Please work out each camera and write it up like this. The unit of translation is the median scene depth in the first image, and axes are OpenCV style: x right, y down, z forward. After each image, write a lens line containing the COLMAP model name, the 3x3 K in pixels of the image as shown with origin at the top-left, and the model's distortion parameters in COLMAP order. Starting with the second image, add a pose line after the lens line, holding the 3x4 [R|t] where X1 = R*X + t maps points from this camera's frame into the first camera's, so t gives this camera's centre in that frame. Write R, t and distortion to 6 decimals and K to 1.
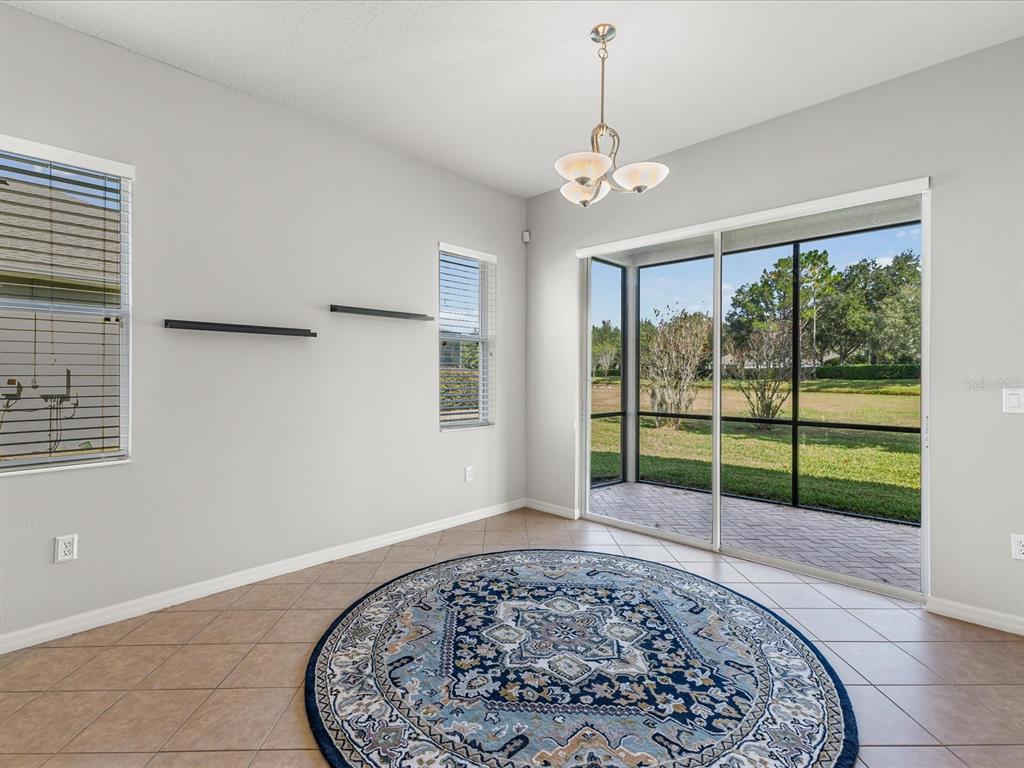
lens RADIAL K [[504.0, 0, 512.1], [0, 504.0, 375.4], [0, 0, 1]] dist [0.002995, 0.001540]
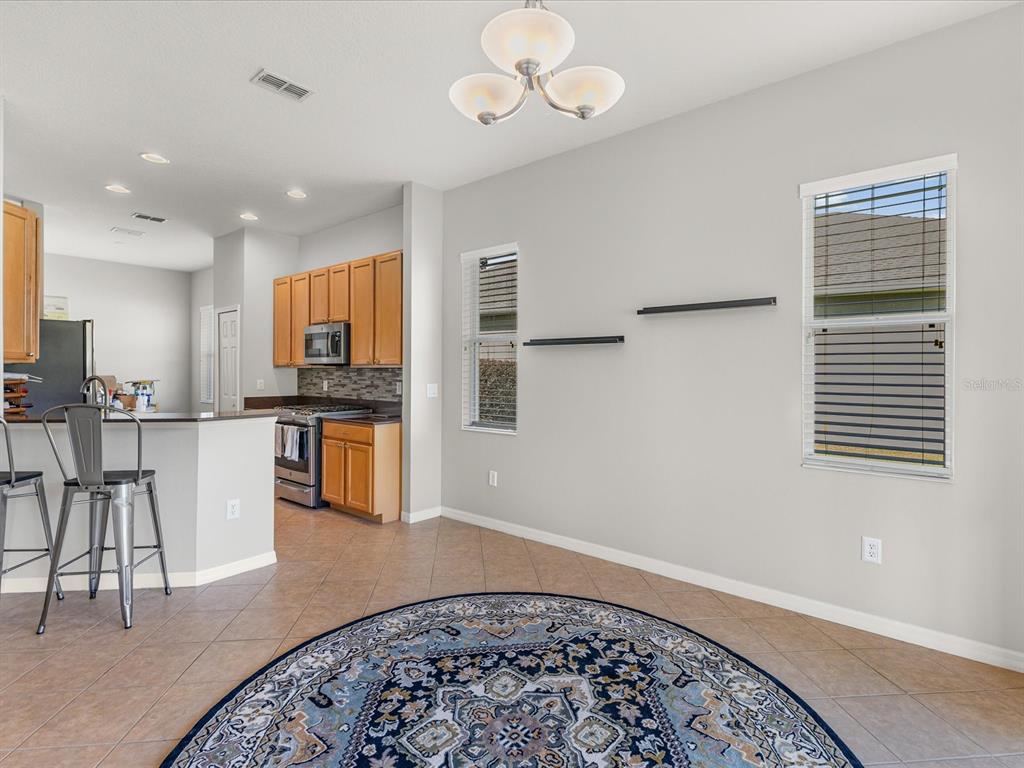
lens RADIAL K [[504.0, 0, 512.1], [0, 504.0, 375.4], [0, 0, 1]] dist [0.002995, 0.001540]
pose [[0.077168, 0.002144, -0.997016, 0.688555], [-0.009077, 0.999958, 0.001448, -0.009354], [0.996977, 0.008939, 0.077184, 0.775435]]
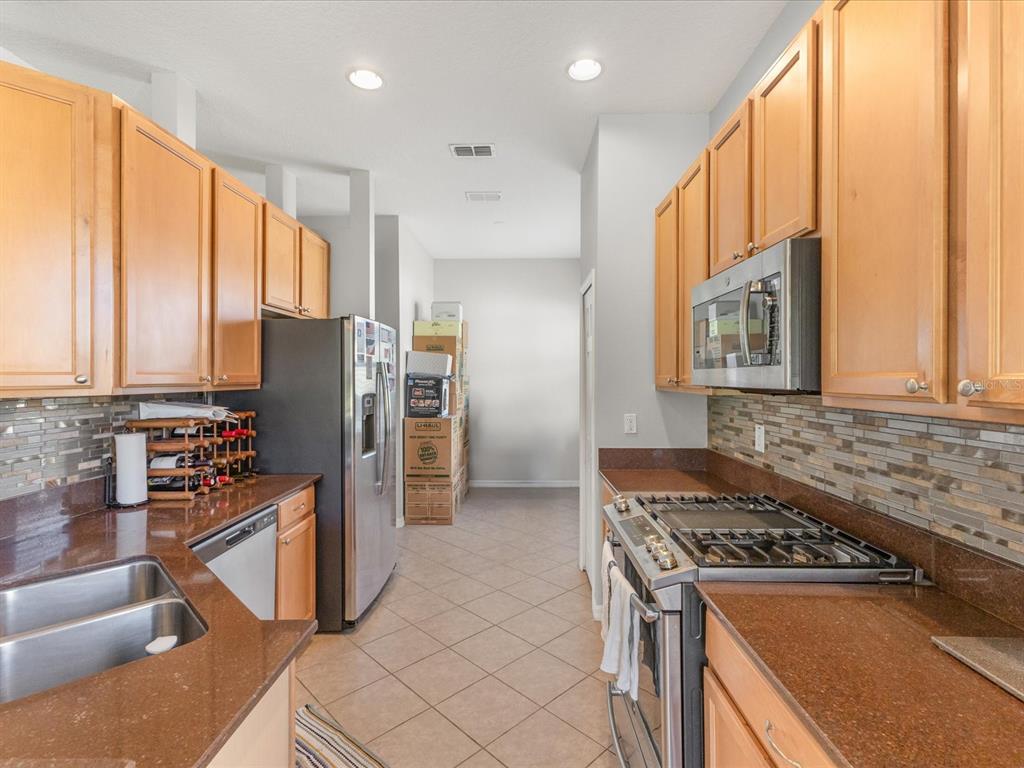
lens RADIAL K [[504.0, 0, 512.1], [0, 504.0, 375.4], [0, 0, 1]] dist [0.002995, 0.001540]
pose [[-0.733410, -0.006201, -0.679758, -0.537911], [-0.005107, 0.999980, -0.003611, -0.051246], [0.679767, 0.000823, -0.733427, 0.505134]]
